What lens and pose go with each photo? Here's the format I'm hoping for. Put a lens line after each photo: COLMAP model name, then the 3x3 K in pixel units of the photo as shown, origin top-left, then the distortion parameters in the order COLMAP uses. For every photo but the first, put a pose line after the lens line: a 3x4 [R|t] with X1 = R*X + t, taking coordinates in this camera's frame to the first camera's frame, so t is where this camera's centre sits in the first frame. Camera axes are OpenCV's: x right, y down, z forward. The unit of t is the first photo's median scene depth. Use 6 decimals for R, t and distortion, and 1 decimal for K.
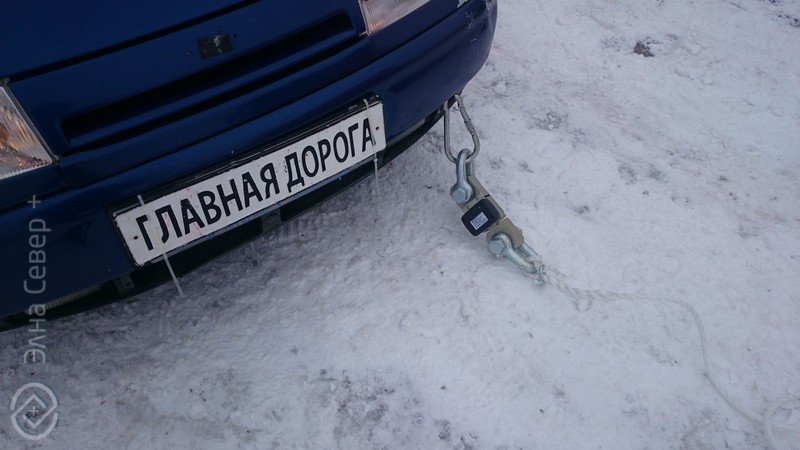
lens RADIAL K [[616.9, 0, 394.0], [0, 616.9, 223.5], [0, 0, 1]] dist [0.075083, -0.014683]
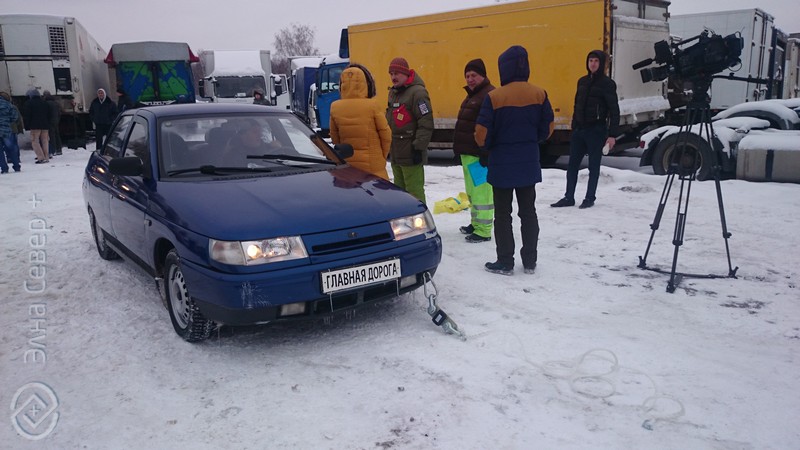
lens RADIAL K [[616.9, 0, 401.1], [0, 616.9, 225.7], [0, 0, 1]] dist [0.075083, -0.014683]
pose [[0.999757, -0.004847, -0.021528, 0.055295], [-0.008377, 0.819166, -0.573495, 1.430288], [0.020415, 0.573536, 0.818926, -1.606633]]
